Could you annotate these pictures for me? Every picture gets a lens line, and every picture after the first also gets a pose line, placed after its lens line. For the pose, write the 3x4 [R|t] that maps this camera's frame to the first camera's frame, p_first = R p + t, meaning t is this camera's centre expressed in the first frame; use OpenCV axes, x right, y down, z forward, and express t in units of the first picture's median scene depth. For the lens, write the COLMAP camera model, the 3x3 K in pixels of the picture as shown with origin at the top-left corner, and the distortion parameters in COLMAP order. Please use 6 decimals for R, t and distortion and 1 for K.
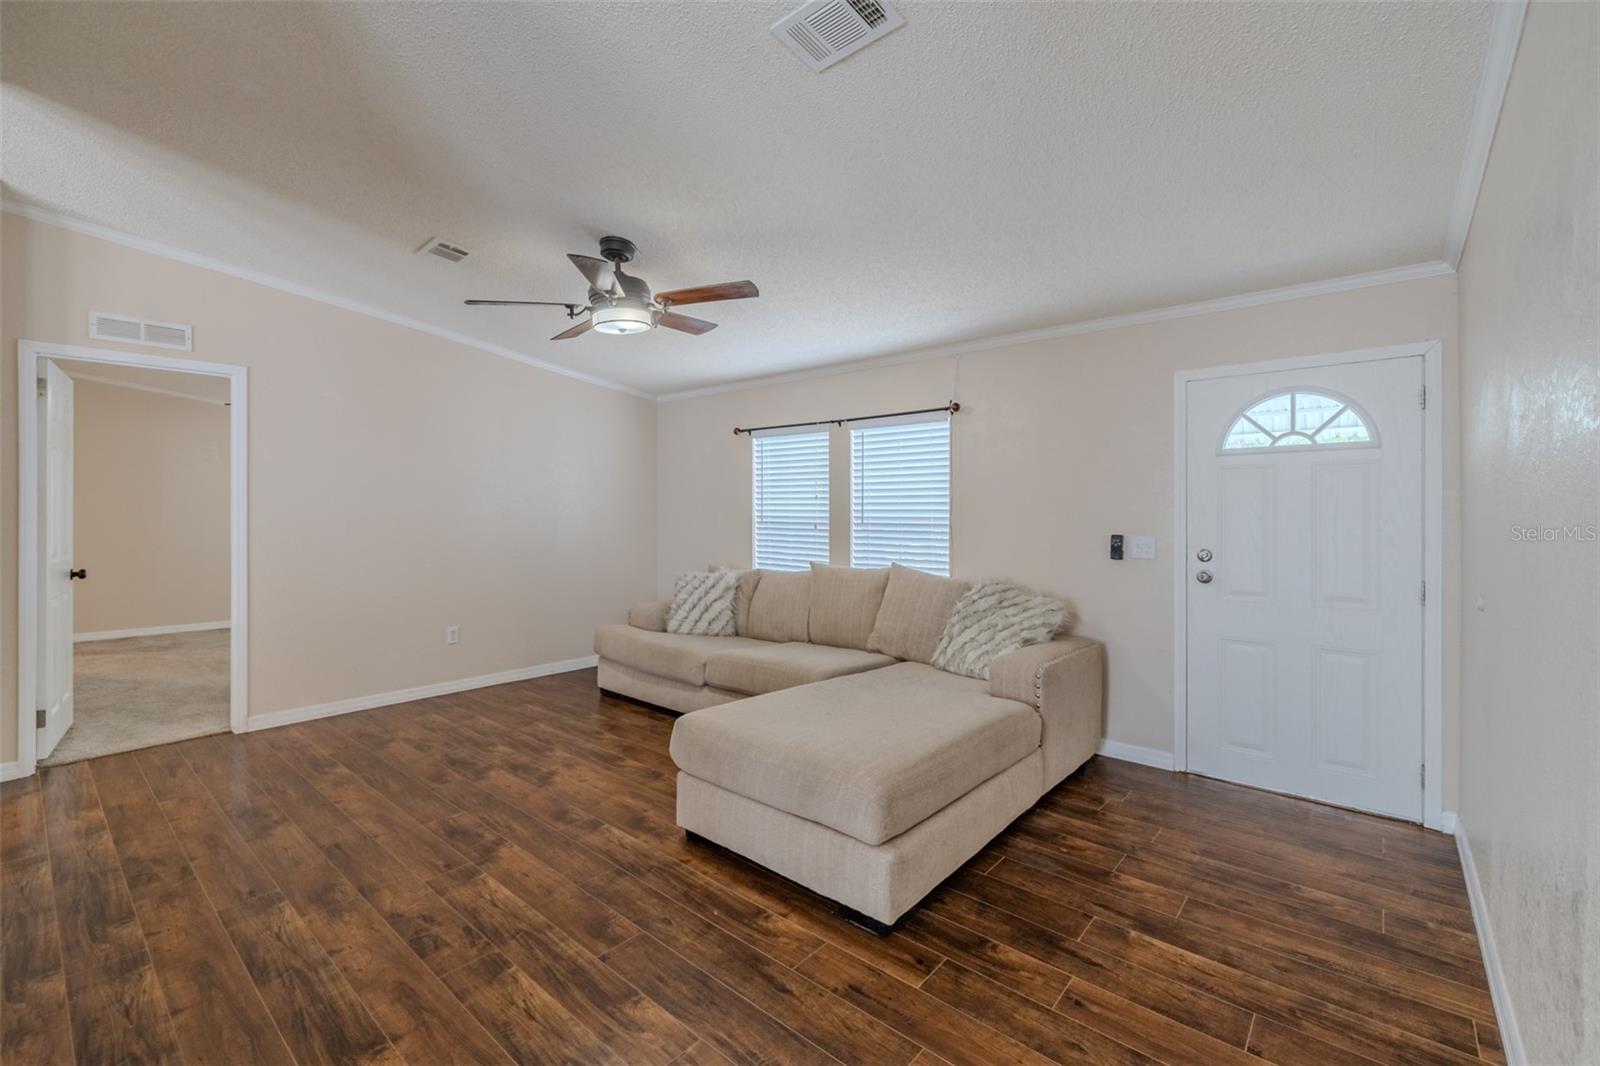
lens RADIAL K [[676.1, 0, 794.8], [0, 676.1, 514.7], [0, 0, 1]] dist [-0.001383, 0.000111]
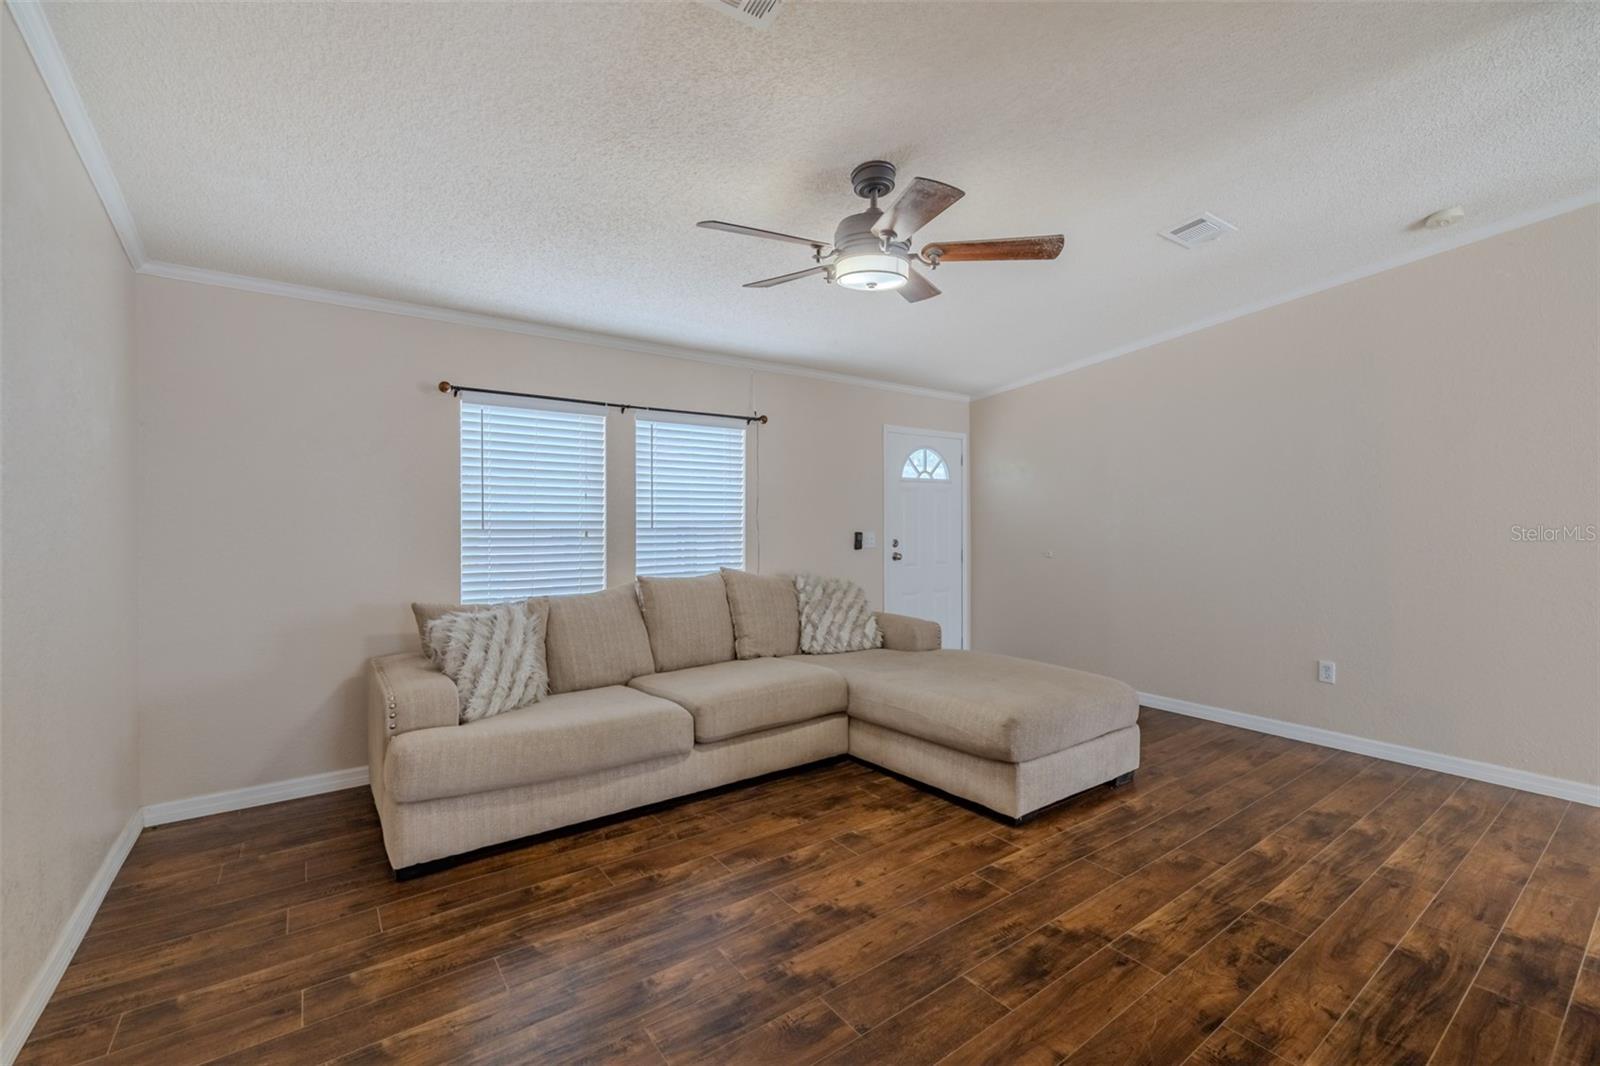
lens RADIAL K [[667.1, 0, 796.0], [0, 667.1, 523.0], [0, 0, 1]] dist [-0.000859, -0.000161]
pose [[0.240347, -0.009990, 0.970636, -1.036290], [0.001540, 0.999950, 0.009911, -0.003601], [-0.970686, -0.000887, 0.240350, 0.902130]]
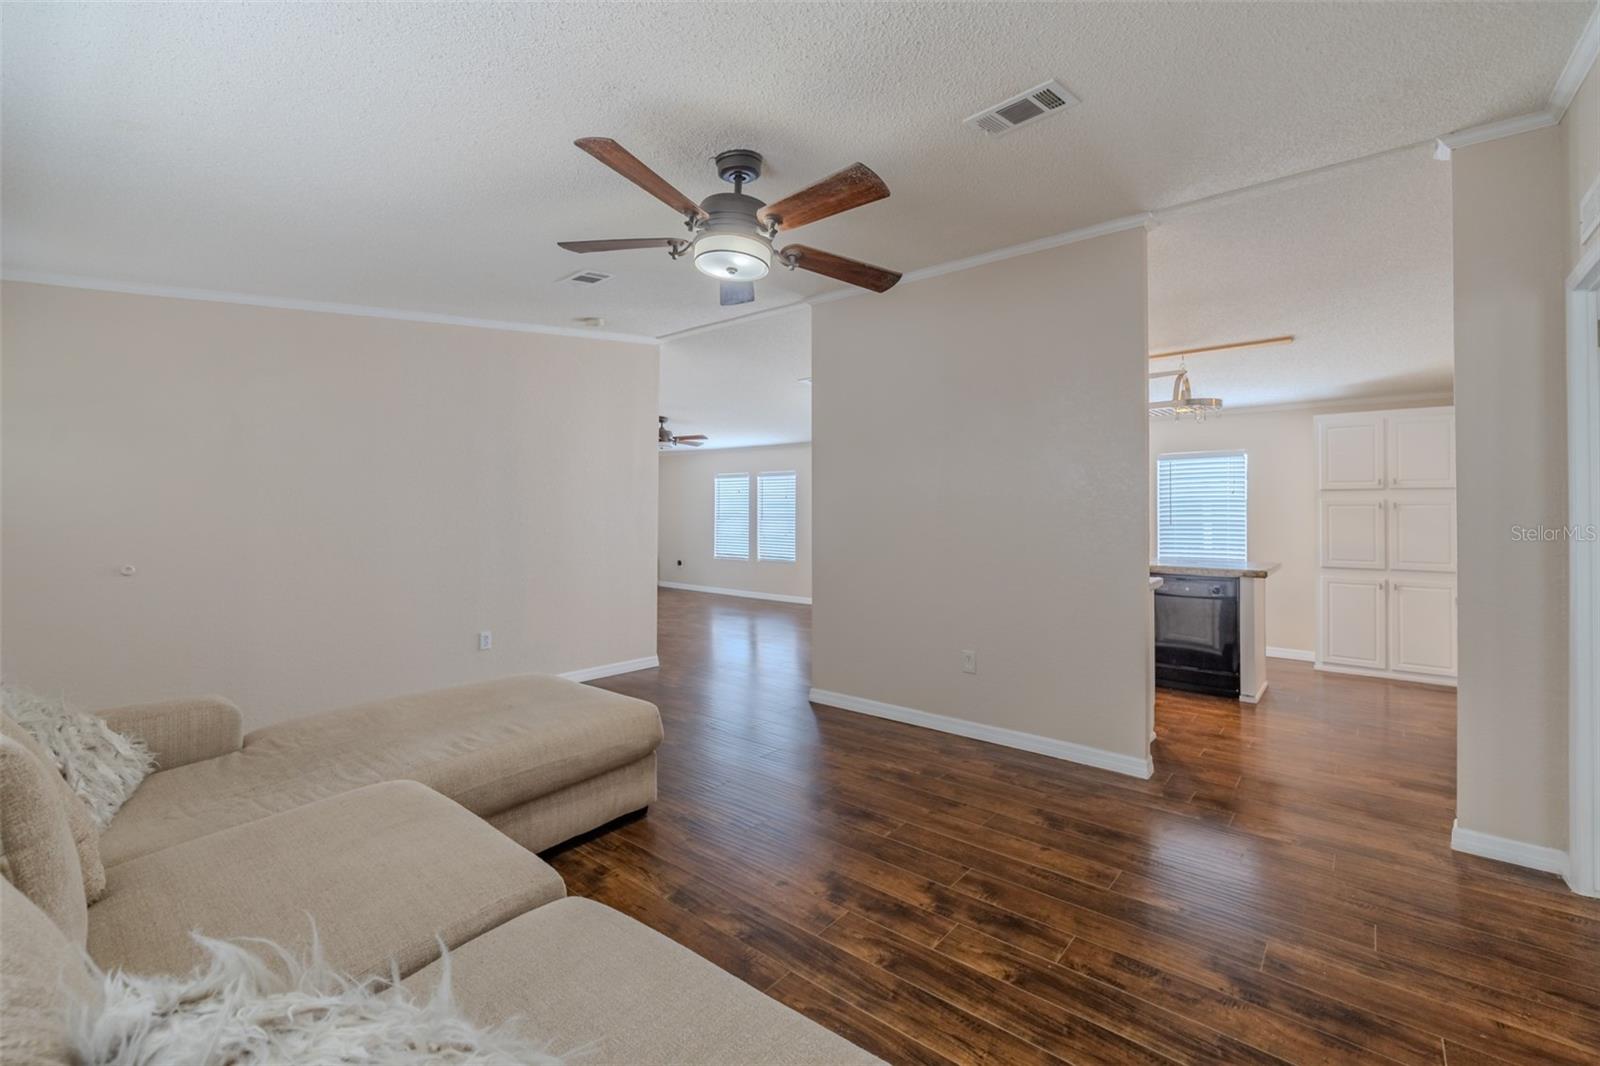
lens RADIAL K [[697.8, 0, 800.3], [0, 697.8, 505.0], [0, 0, 1]] dist [0.014522, 0.000133]
pose [[-0.999934, -0.007899, -0.008347, -0.326845], [-0.007784, 0.999875, -0.013759, -0.000578], [0.008454, -0.013693, -0.999871, 1.771401]]
